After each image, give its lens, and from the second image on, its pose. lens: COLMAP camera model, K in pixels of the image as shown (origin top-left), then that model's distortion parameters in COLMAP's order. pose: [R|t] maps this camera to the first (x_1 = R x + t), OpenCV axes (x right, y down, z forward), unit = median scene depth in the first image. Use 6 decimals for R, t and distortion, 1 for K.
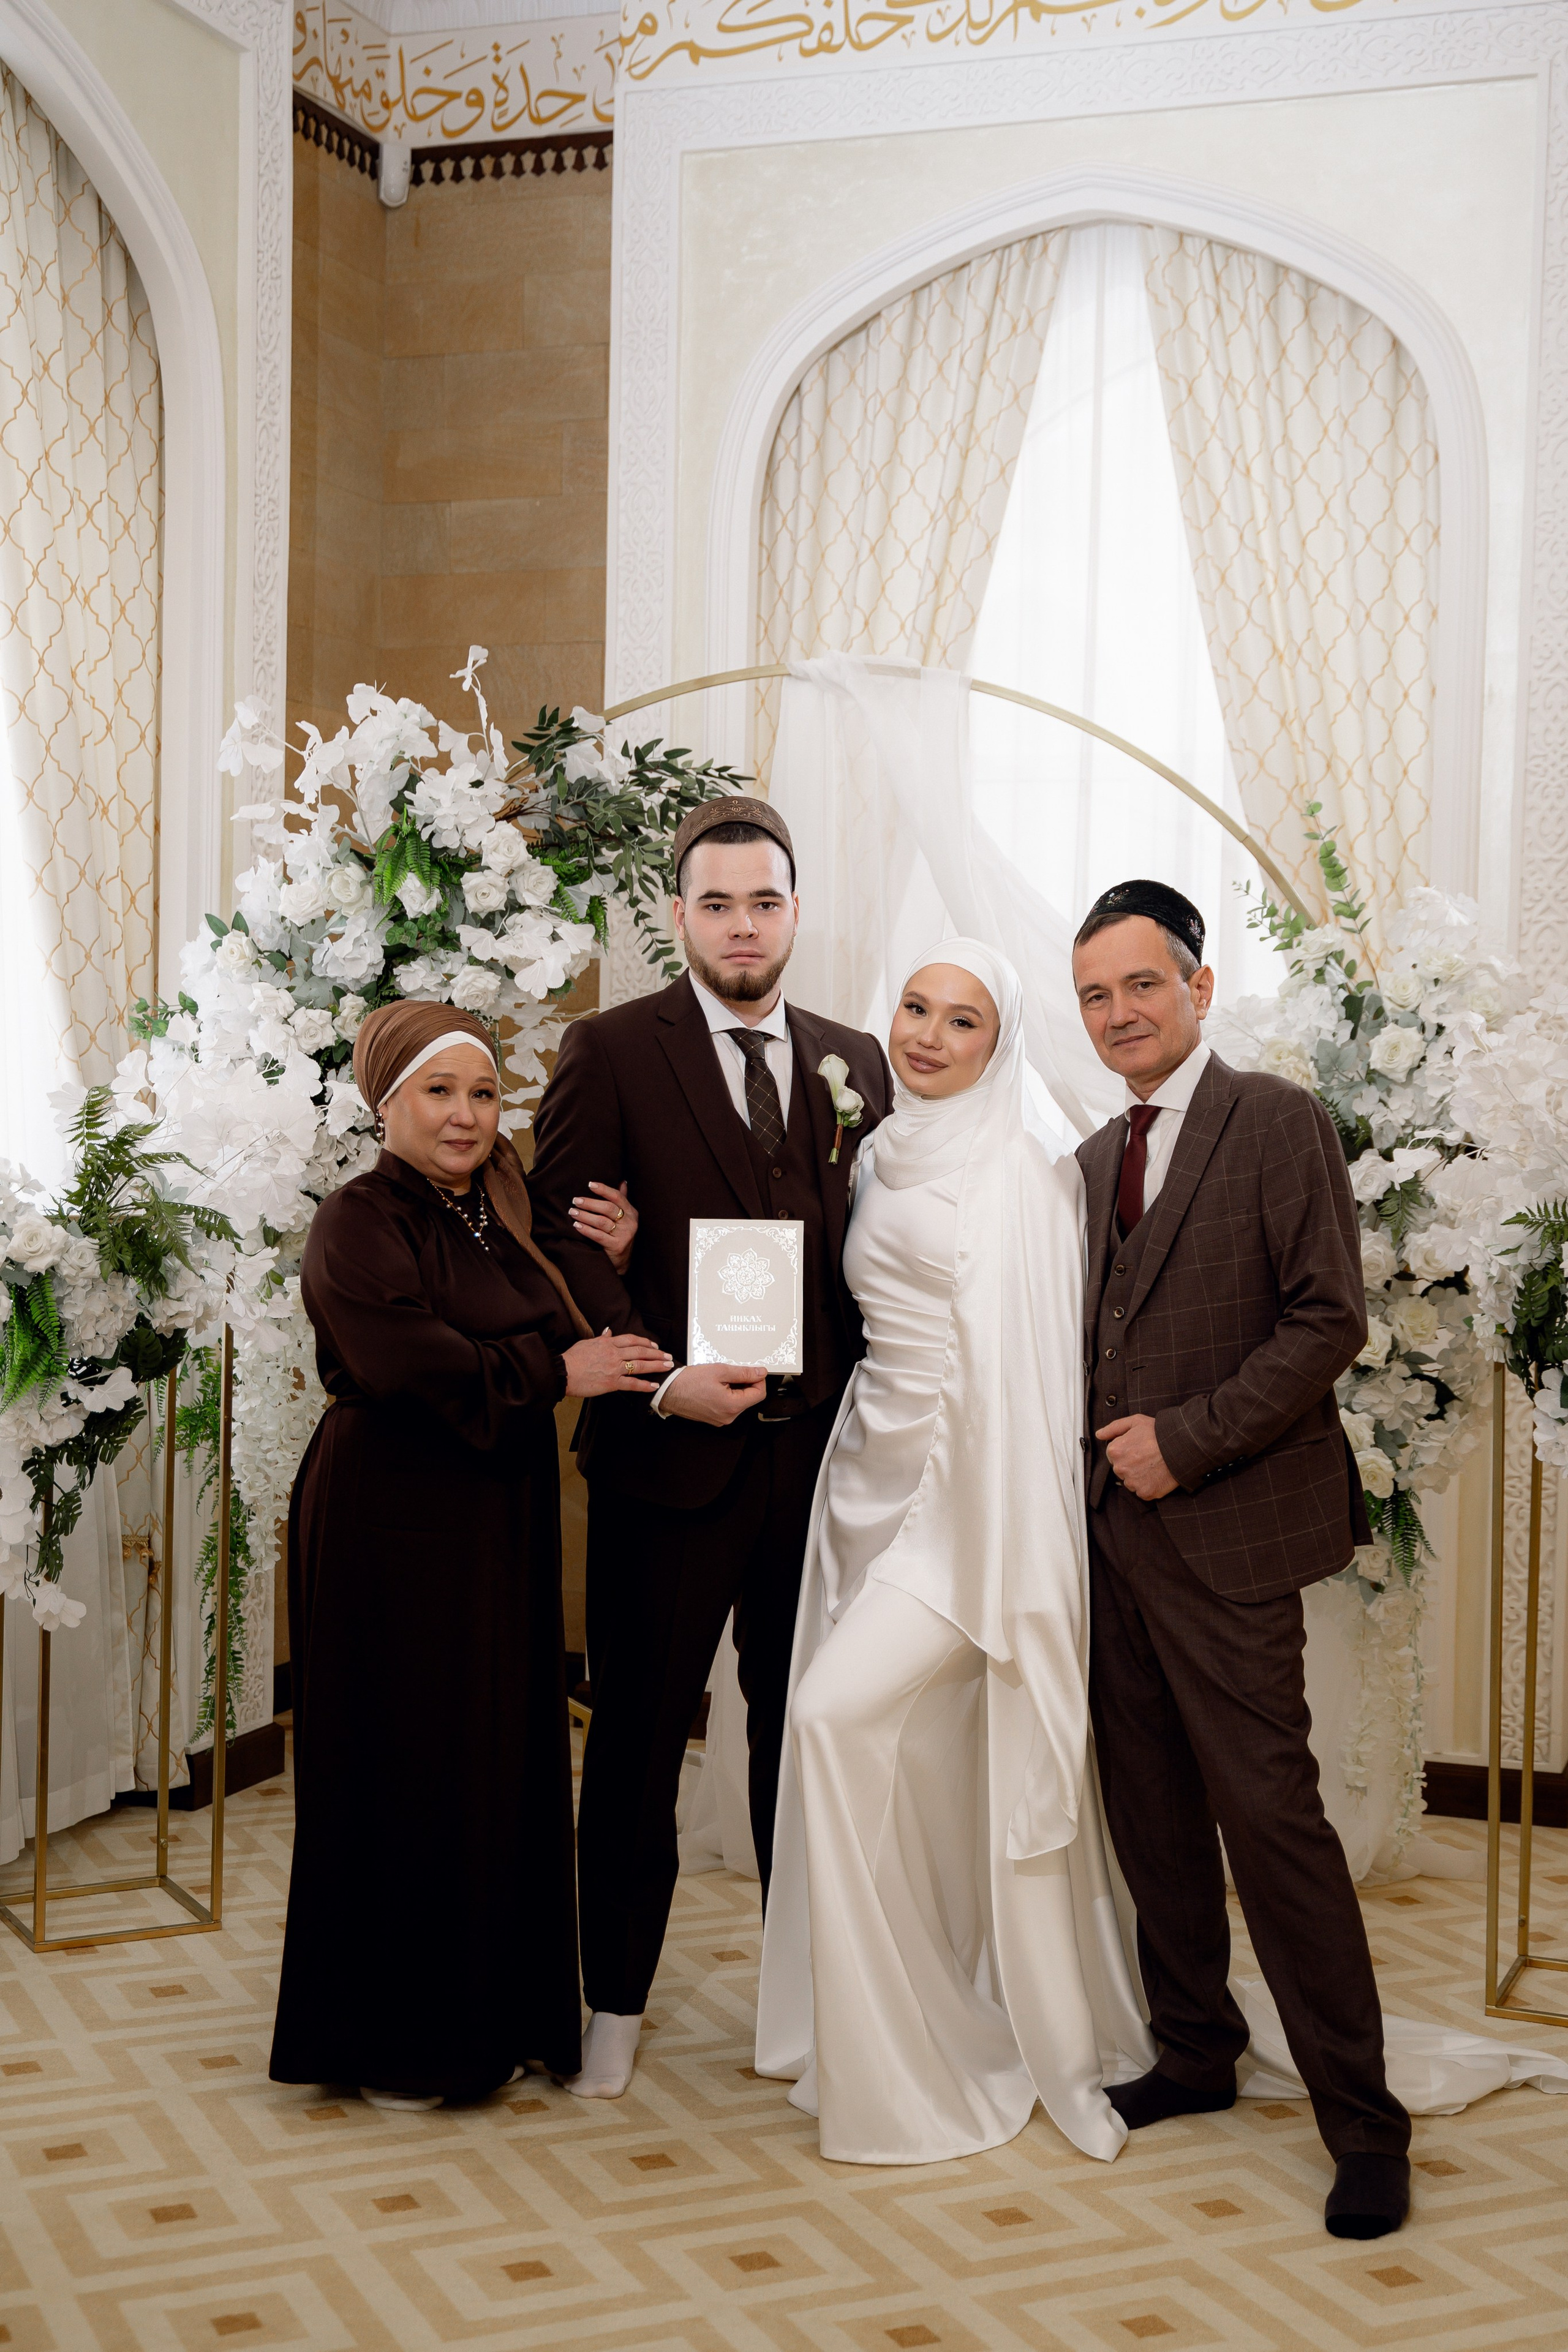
lens RADIAL K [[3064.7, 0, 802.1], [0, 3064.7, 1179.3], [0, 0, 1]] dist [0.055788, 0.000000]
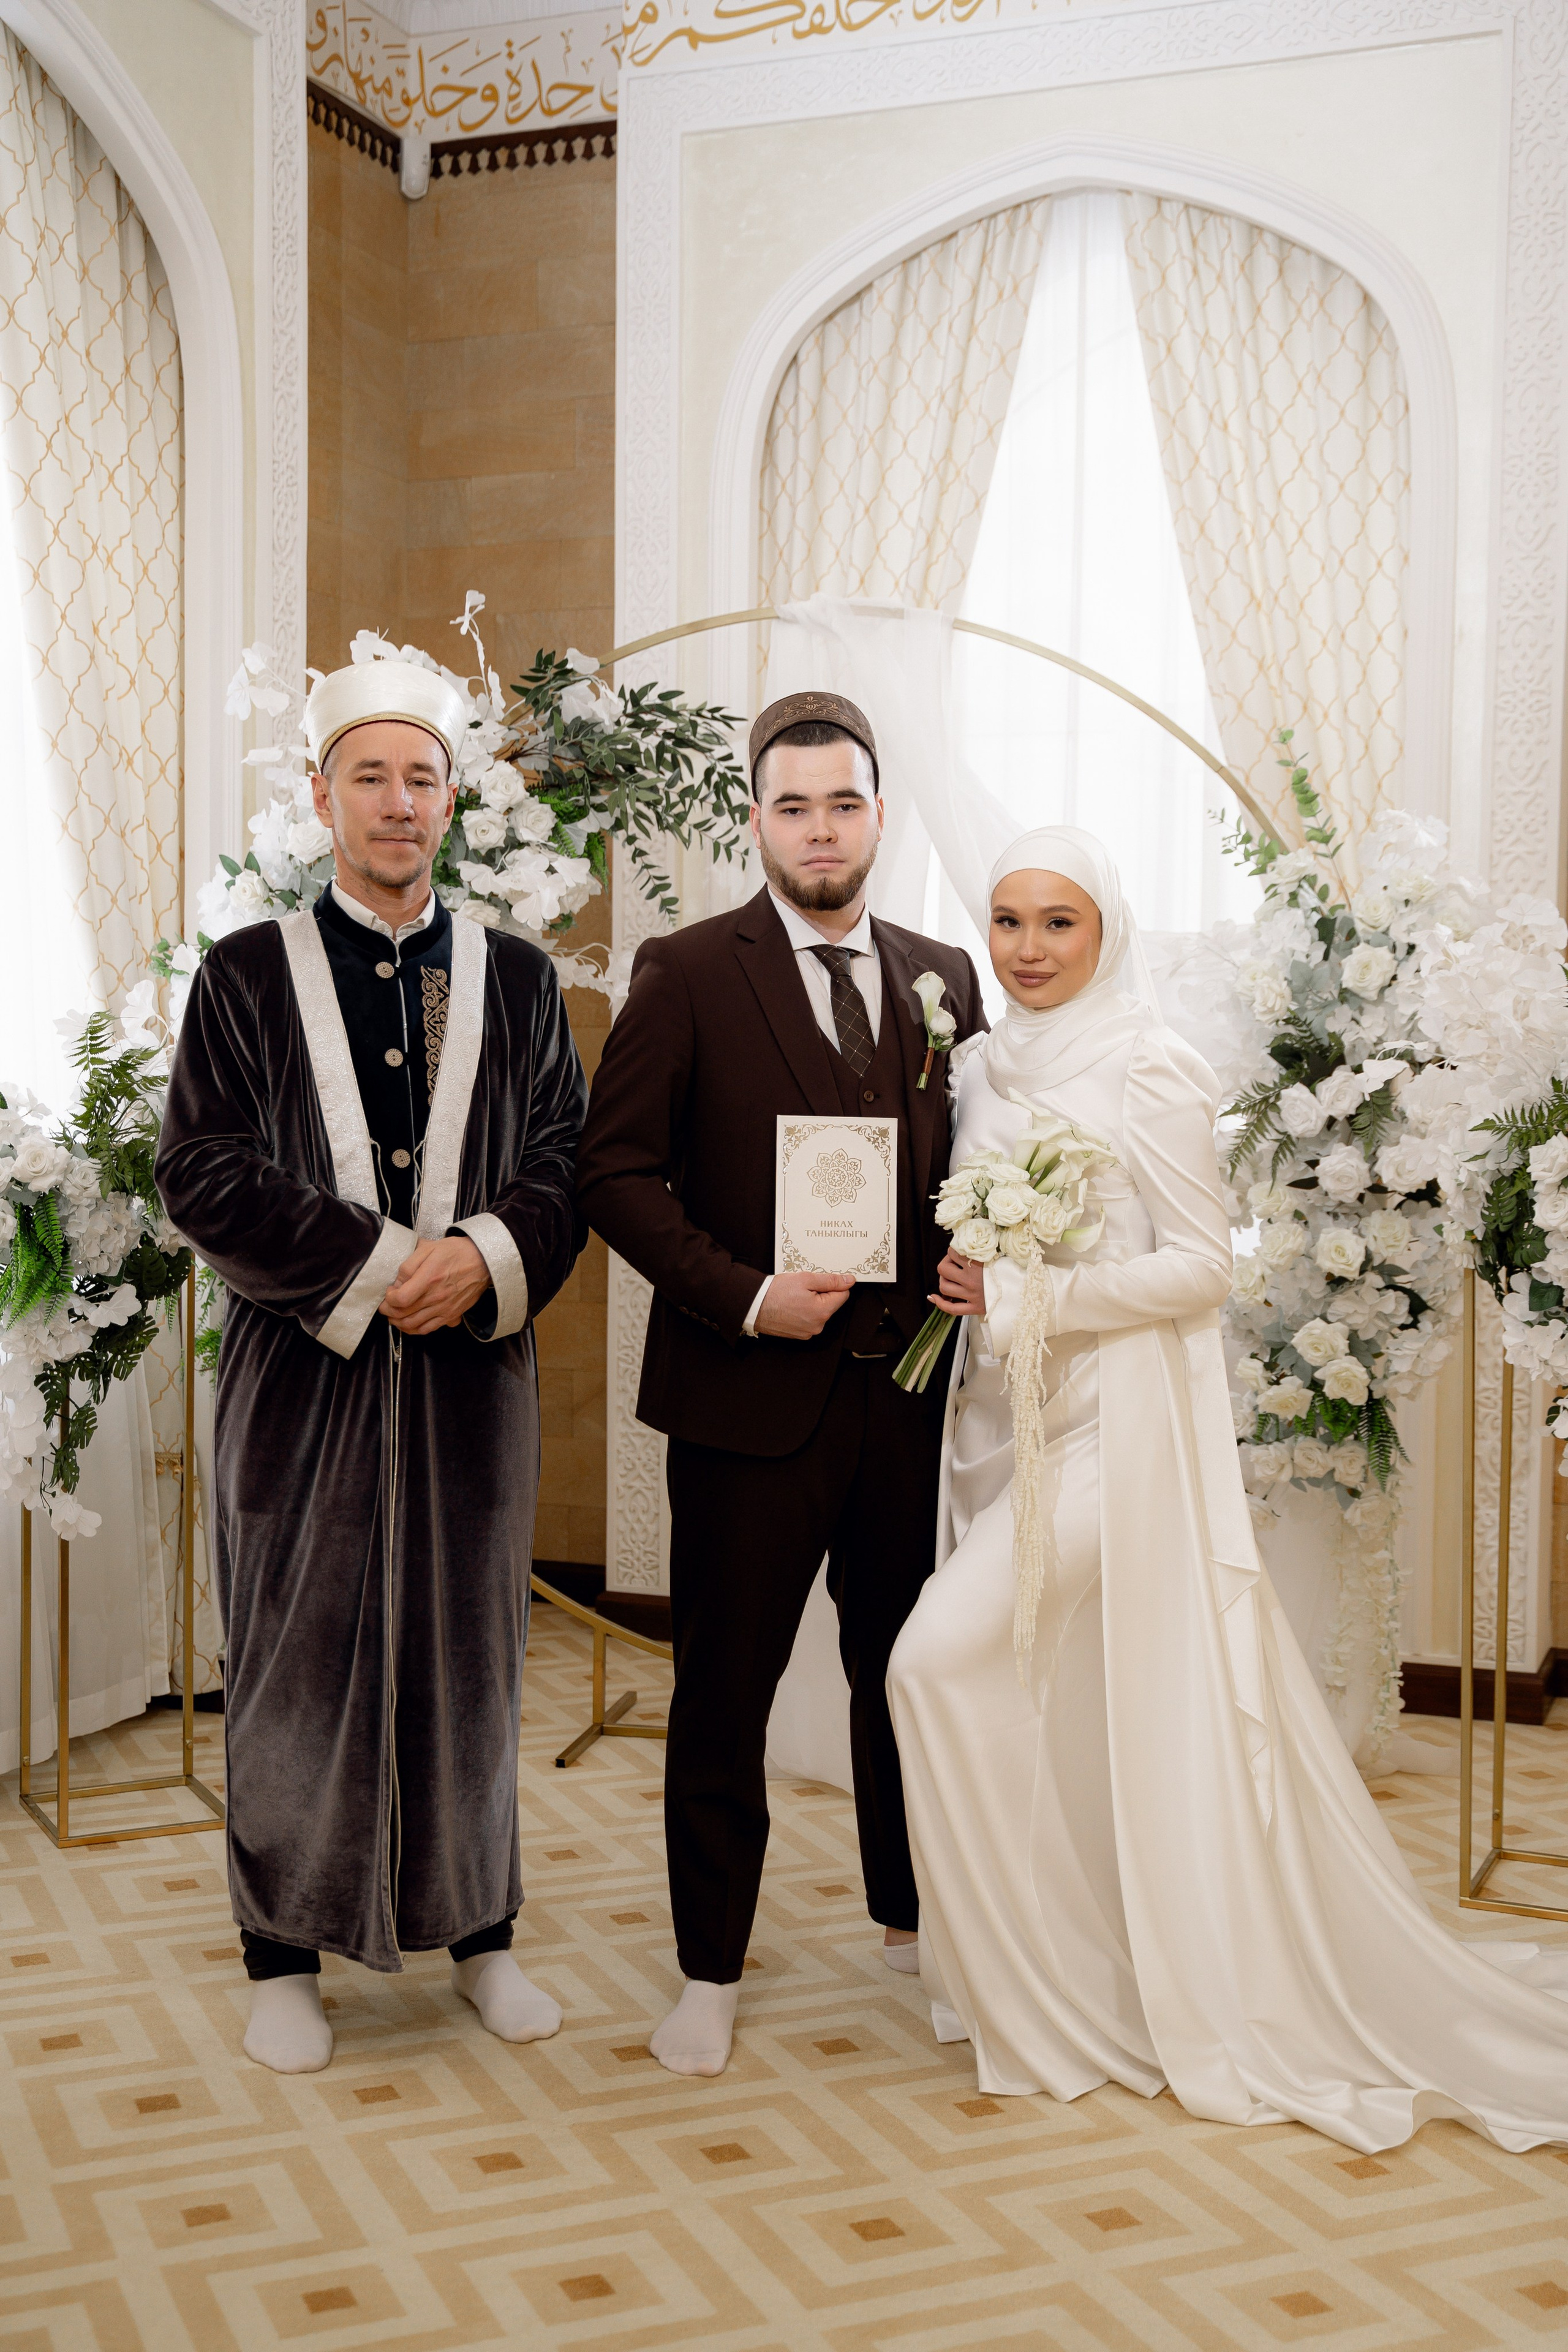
lens RADIAL K [[2757.7, 0, 777.9], [0, 2757.7, 1177.0], [0, 0, 1]] dist [0.036220, 0.000000]
pose [[0.999546, -0.009052, -0.028752, 0.020325], [0.009309, 0.999918, 0.008803, 0.015715], [0.028670, -0.009066, 0.999548, 0.064697]]
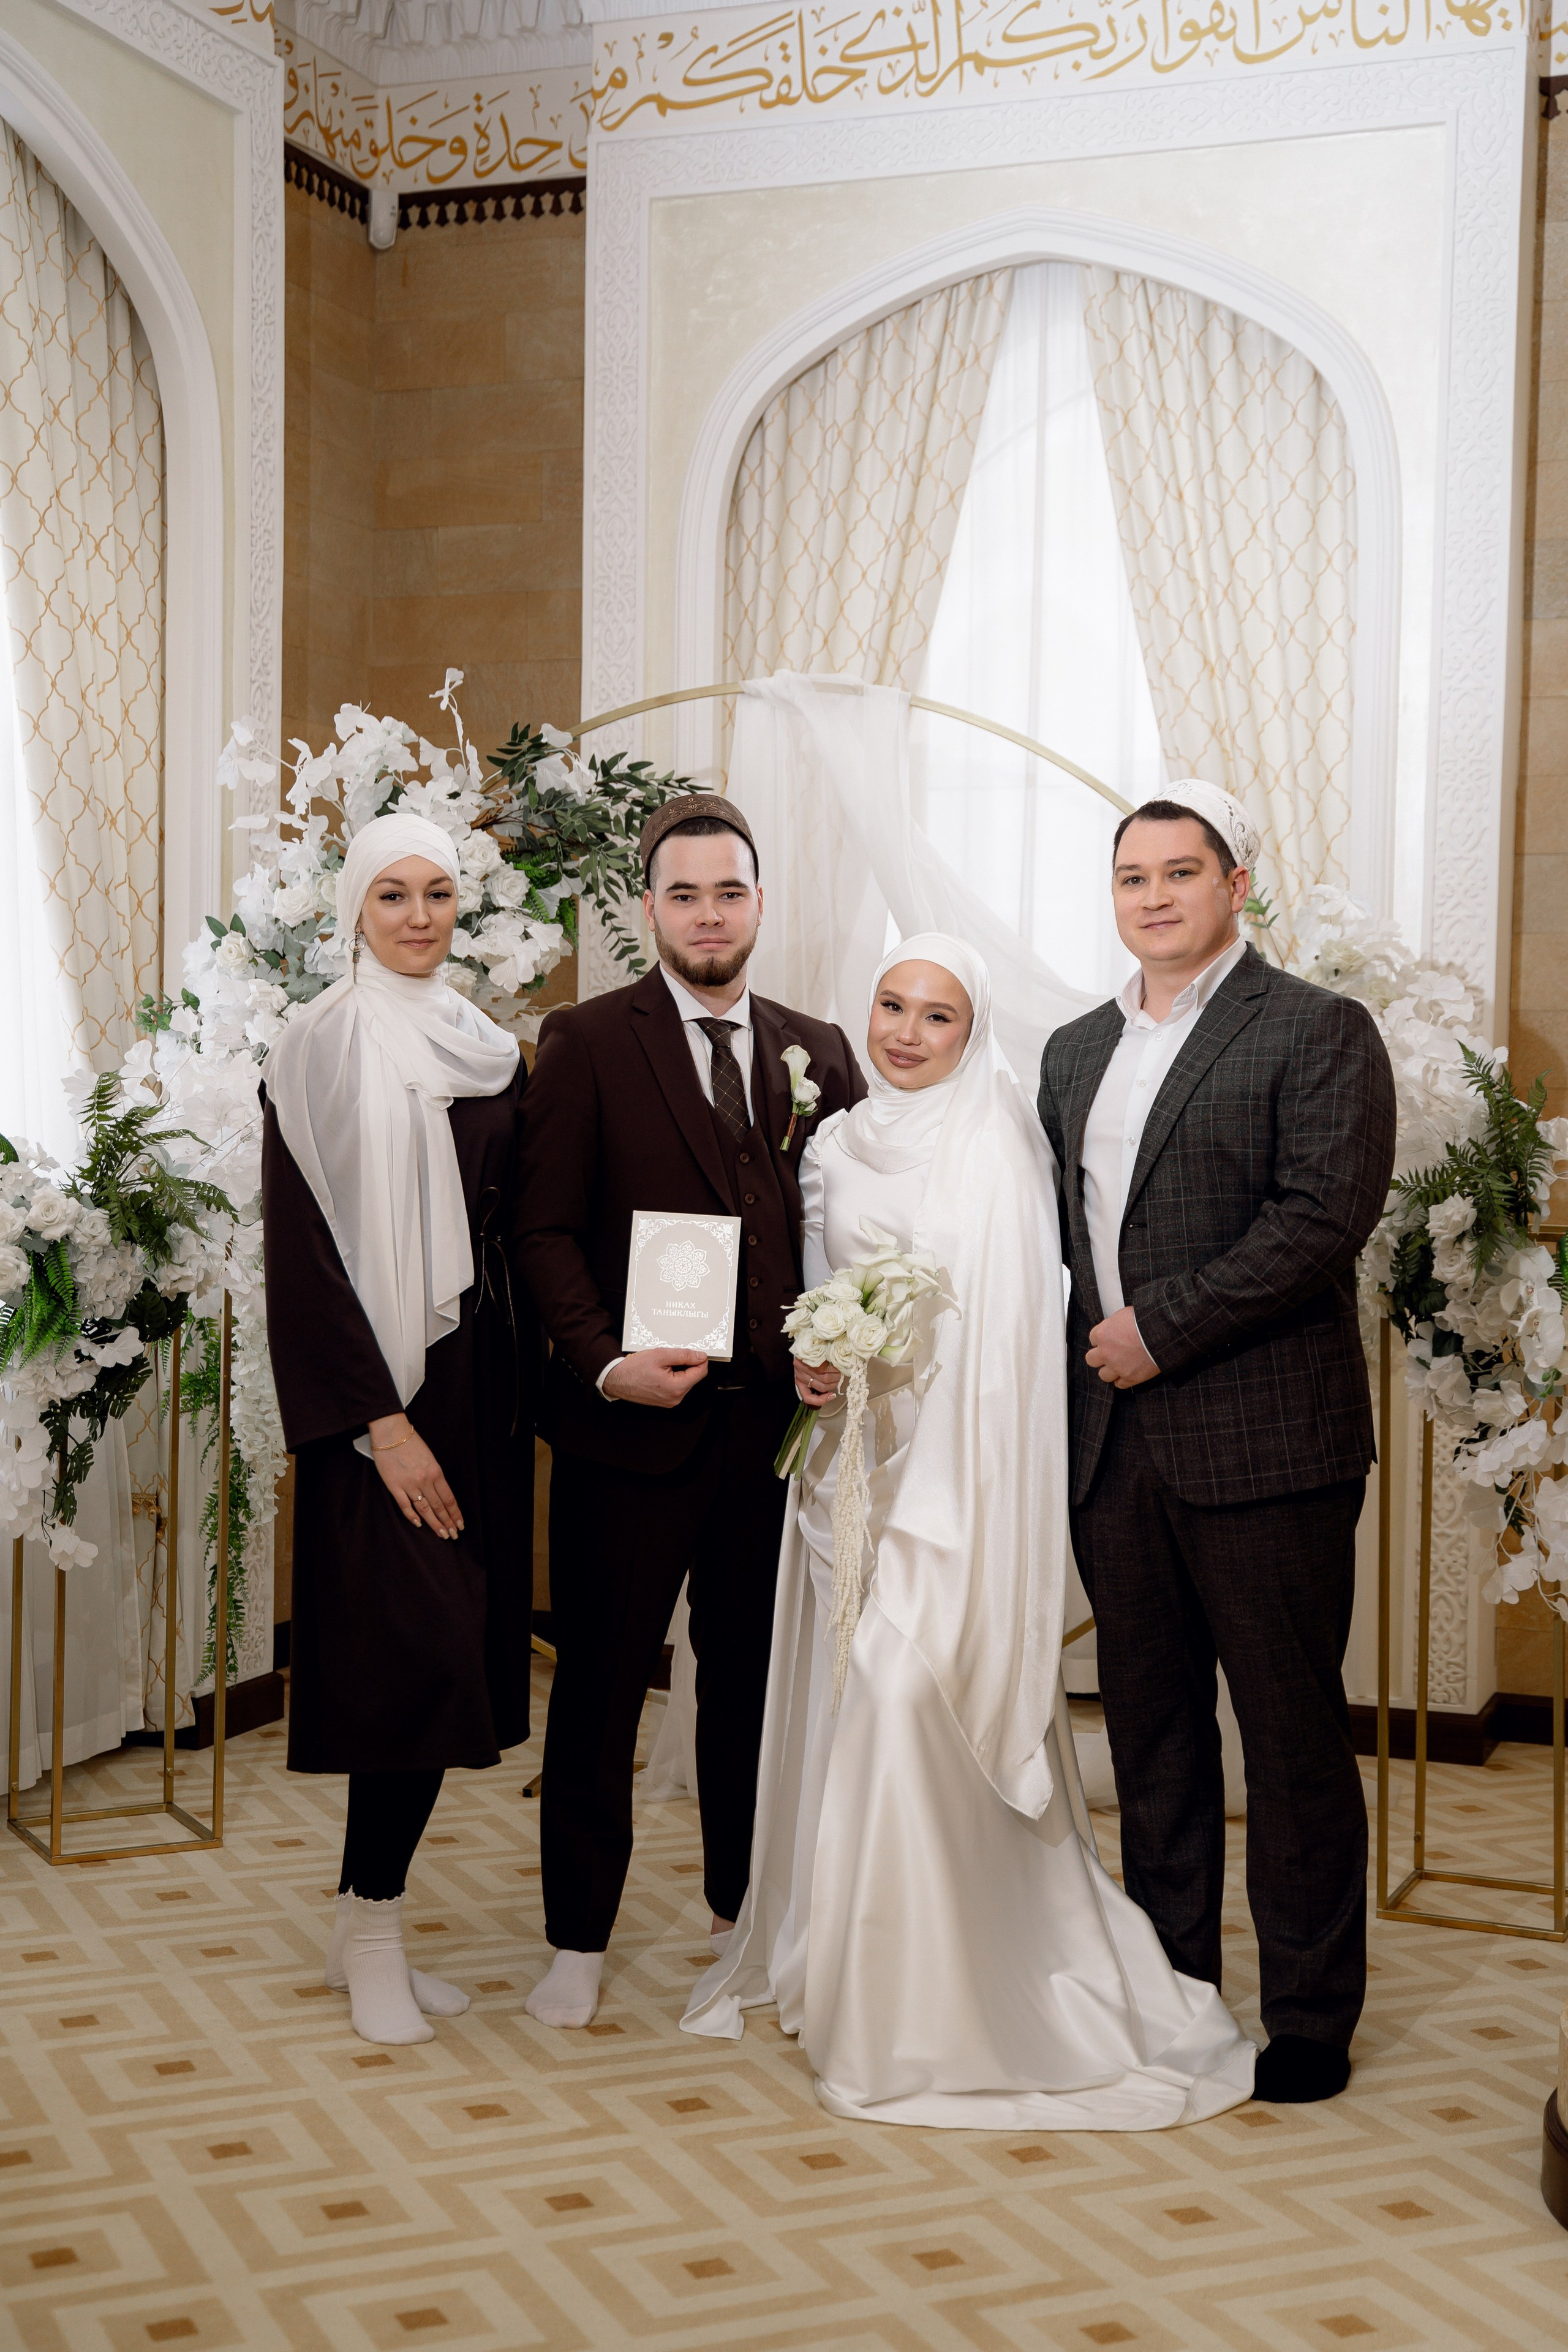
lens RADIAL K [[3132.2, 0, 770.6], [0, 3132.2, 1172.7], [0, 0, 1]] dist [0.100419, 0.000000]
pose [[0.999816, -0.004468, -0.018635, 0.024749], [0.004367, 0.999976, -0.005453, 0.010730], [0.018659, 0.005371, 0.999811, -0.103313]]
